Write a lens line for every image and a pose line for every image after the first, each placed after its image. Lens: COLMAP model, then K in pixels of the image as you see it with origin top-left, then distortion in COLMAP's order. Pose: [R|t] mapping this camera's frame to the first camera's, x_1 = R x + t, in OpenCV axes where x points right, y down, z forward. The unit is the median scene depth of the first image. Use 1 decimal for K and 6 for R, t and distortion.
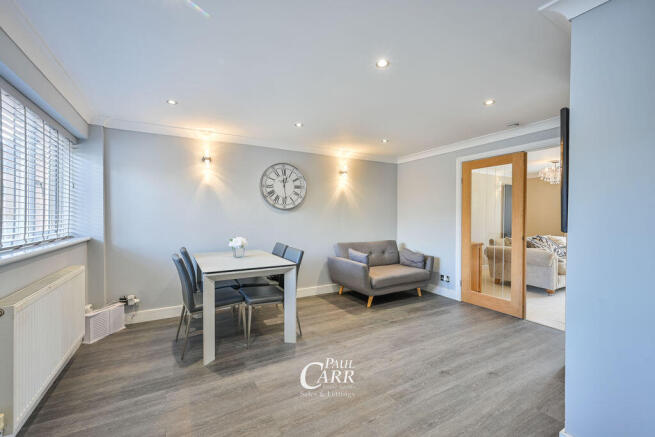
lens RADIAL K [[270.8, 0, 316.8], [0, 270.8, 216.8], [0, 0, 1]] dist [-0.001093, -0.000512]
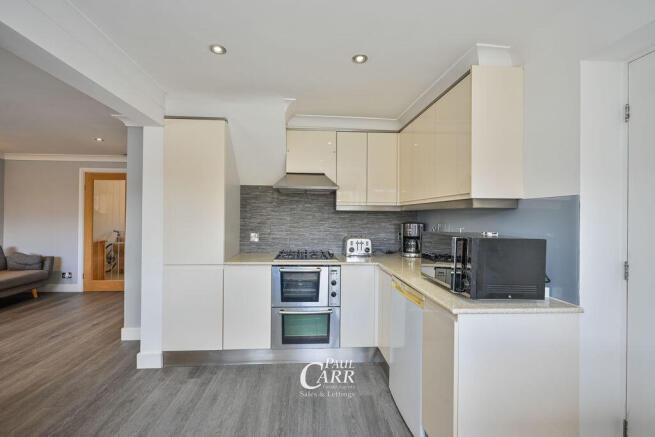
lens RADIAL K [[270.8, 0, 316.8], [0, 270.8, 216.8], [0, 0, 1]] dist [-0.001093, -0.000512]
pose [[0.409311, 0.006990, 0.912368, -0.114972], [-0.006814, 0.999966, -0.004604, -0.010673], [-0.912370, -0.004332, 0.409345, -0.378865]]
